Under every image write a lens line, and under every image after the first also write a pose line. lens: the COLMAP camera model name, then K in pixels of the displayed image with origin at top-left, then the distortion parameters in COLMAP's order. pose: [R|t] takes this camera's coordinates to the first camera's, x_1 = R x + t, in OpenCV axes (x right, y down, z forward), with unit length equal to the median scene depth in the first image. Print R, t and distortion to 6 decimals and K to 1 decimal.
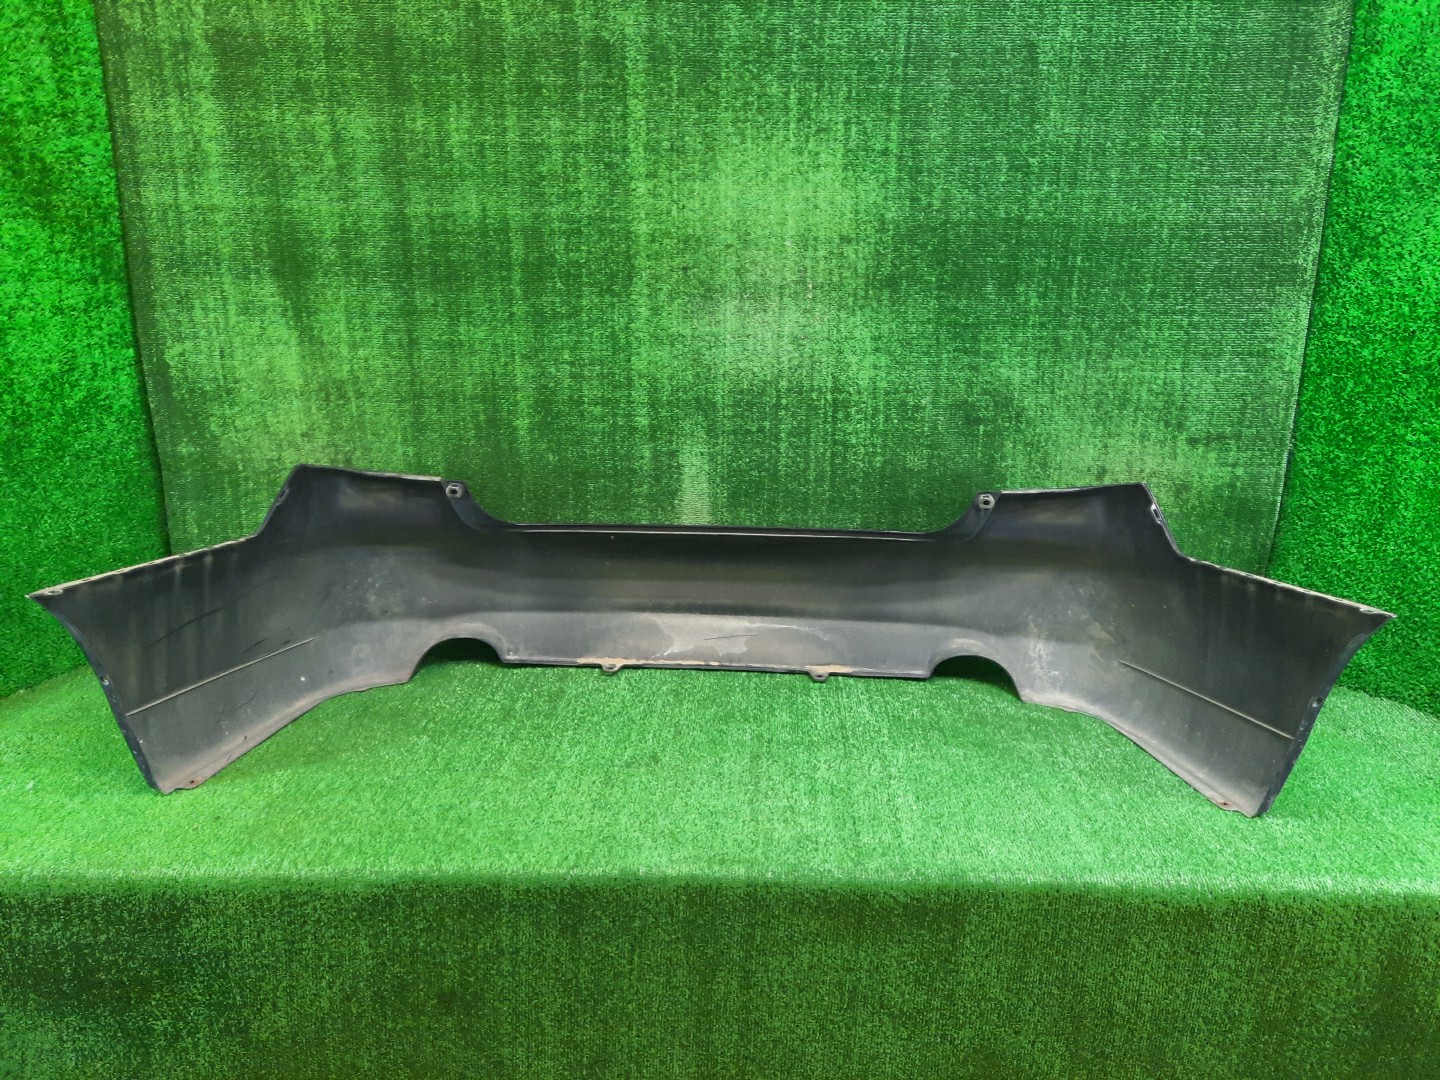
lens RADIAL K [[1056.2, 0, 720.0], [0, 1056.2, 540.0], [0, 0, 1]] dist [0.065107, -0.031733]
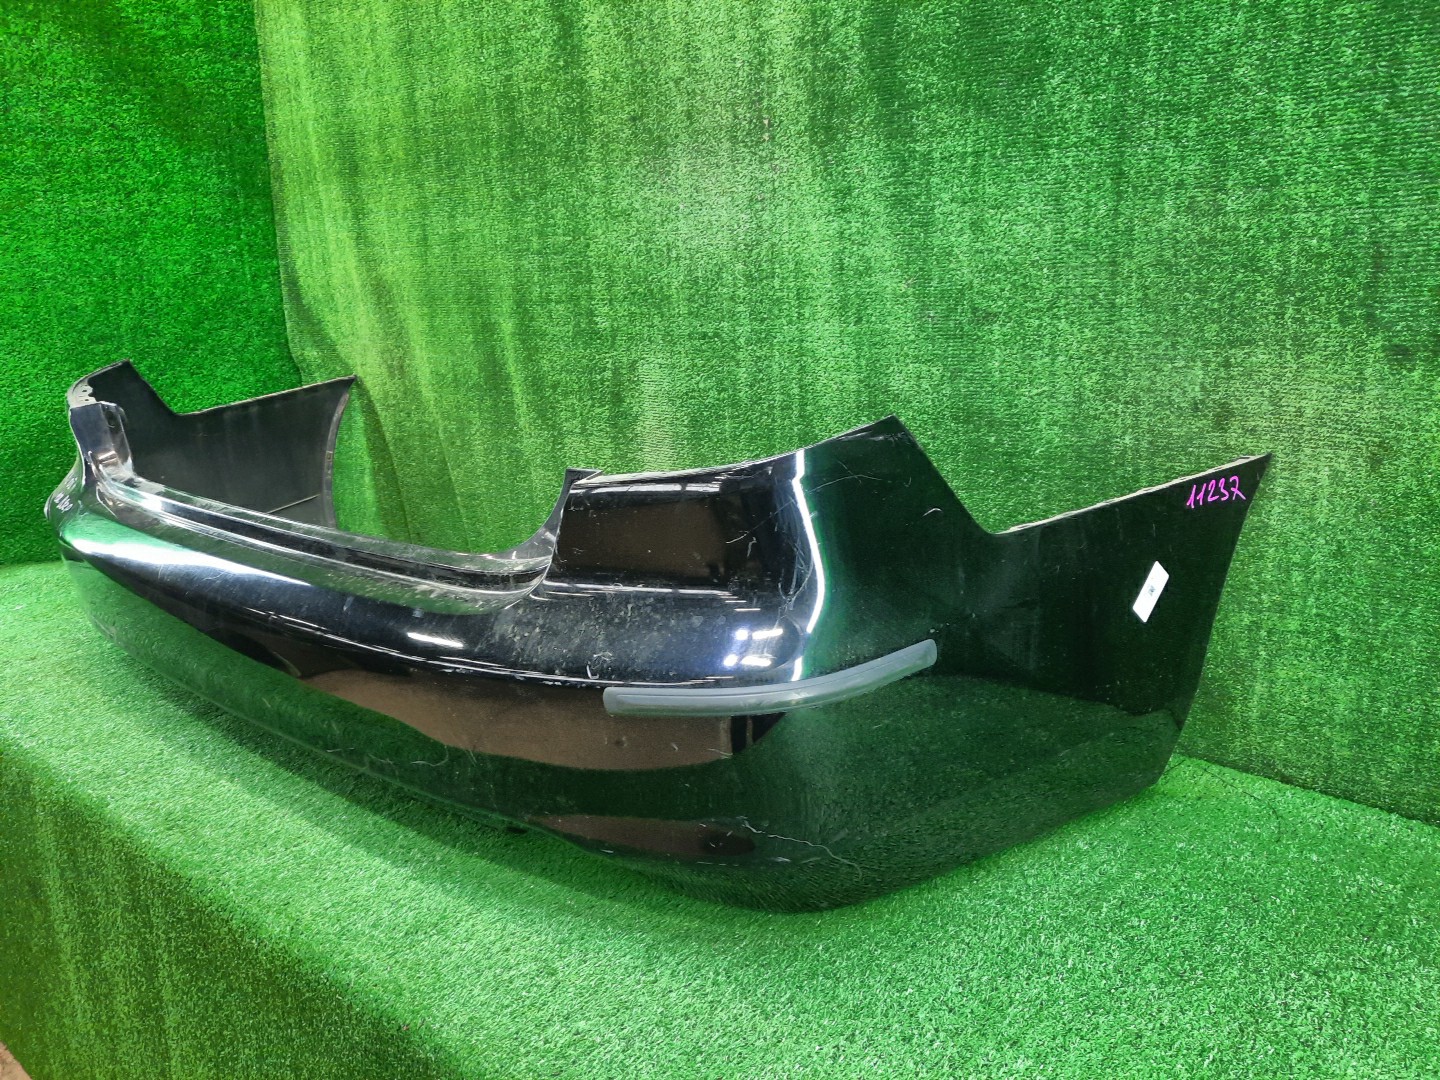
lens RADIAL K [[1029.3, 0, 720.0], [0, 1029.3, 540.0], [0, 0, 1]] dist [0.069650, -0.067727]
pose [[0.784617, 0.120543, -0.608150, 0.524807], [-0.136024, 0.990487, 0.020833, 0.024594], [0.604876, 0.066377, 0.793549, 0.465517]]
